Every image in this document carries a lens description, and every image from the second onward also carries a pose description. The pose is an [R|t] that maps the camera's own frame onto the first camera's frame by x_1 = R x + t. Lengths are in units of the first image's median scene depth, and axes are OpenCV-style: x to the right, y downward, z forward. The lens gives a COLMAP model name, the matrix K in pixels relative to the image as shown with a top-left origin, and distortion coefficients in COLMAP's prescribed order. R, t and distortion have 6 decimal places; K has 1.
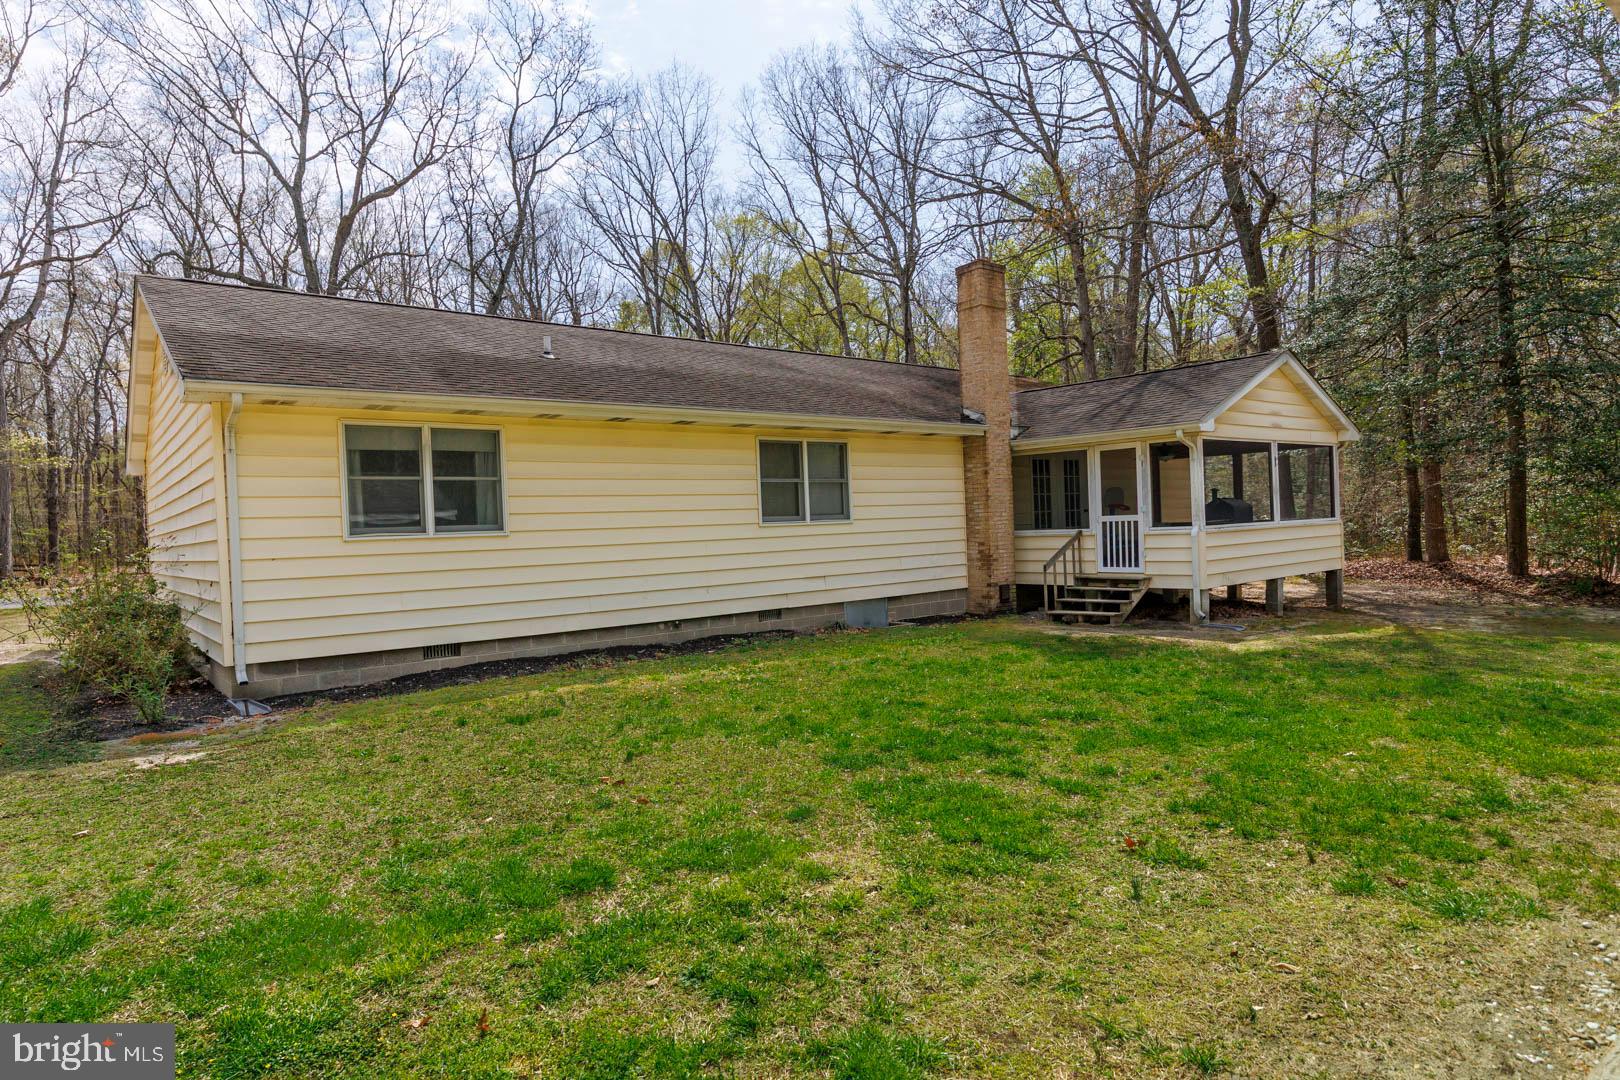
lens RADIAL K [[922.9, 0, 809.2], [0, 922.9, 537.4], [0, 0, 1]] dist [-0.007049, -0.000534]
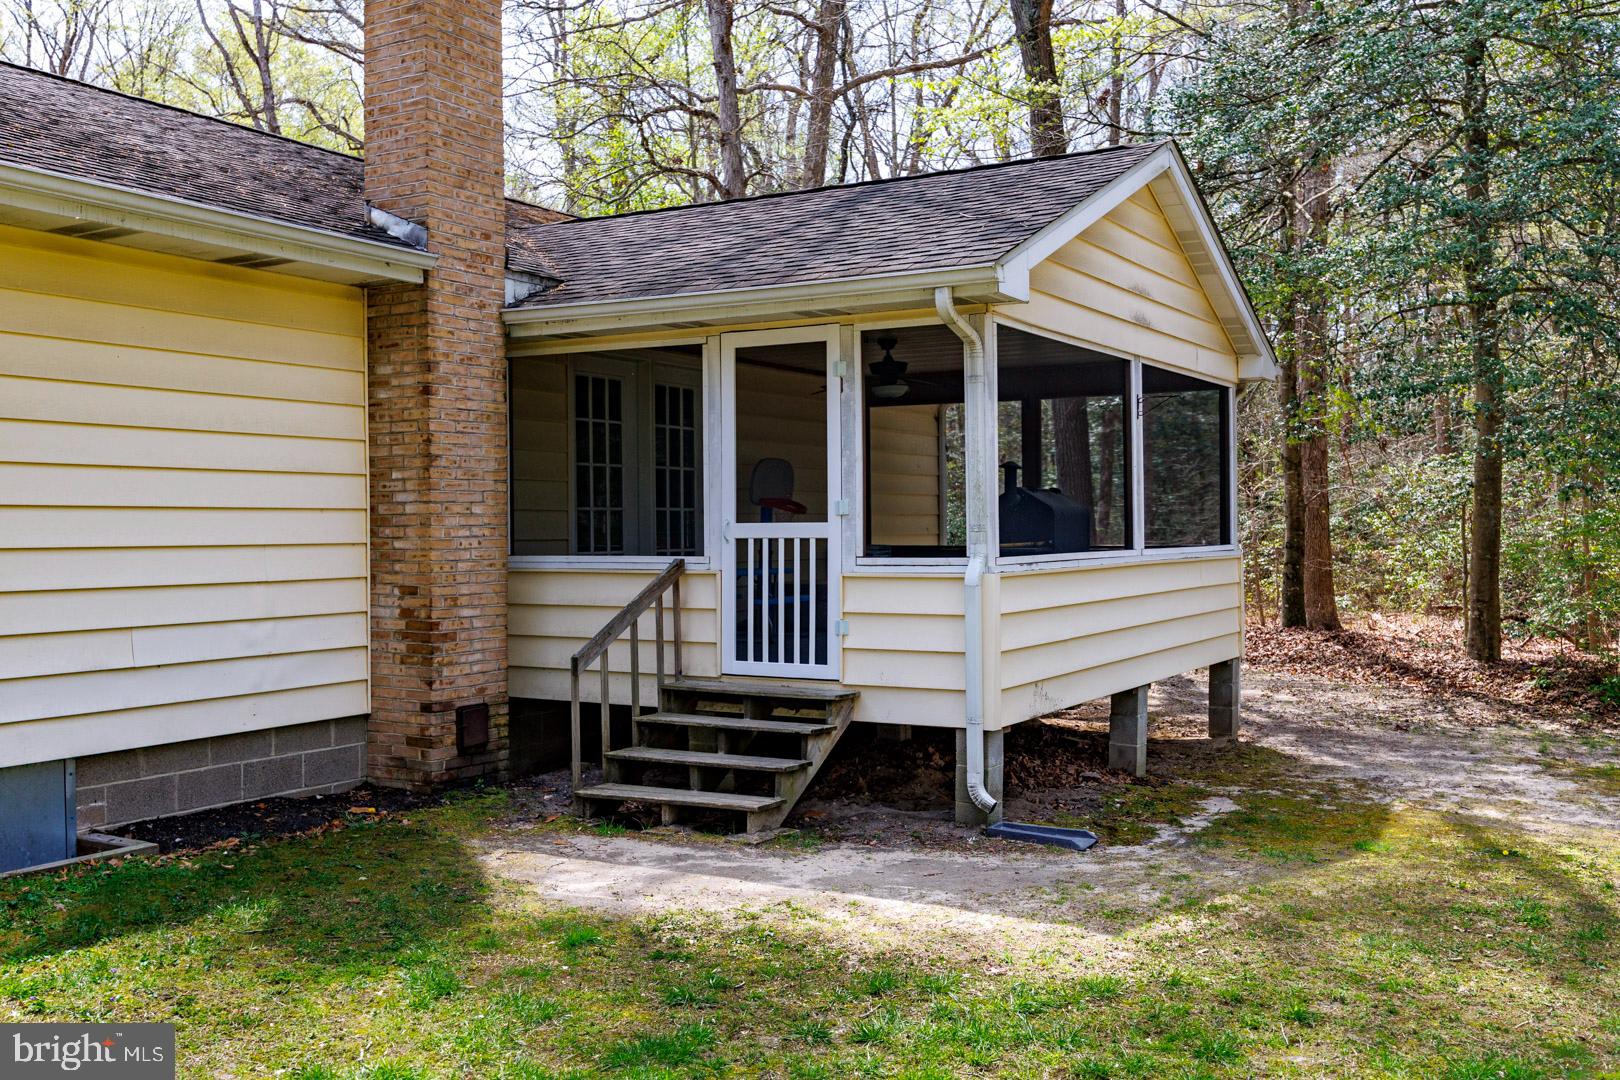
lens RADIAL K [[1495.6, 0, 811.6], [0, 1495.6, 539.2], [0, 0, 1]] dist [-0.003861, 0.000000]
pose [[0.941901, 0.029049, 0.334633, 0.141468], [-0.024558, 0.999543, -0.017644, -0.006550], [-0.334992, 0.008401, 0.942183, 0.412728]]
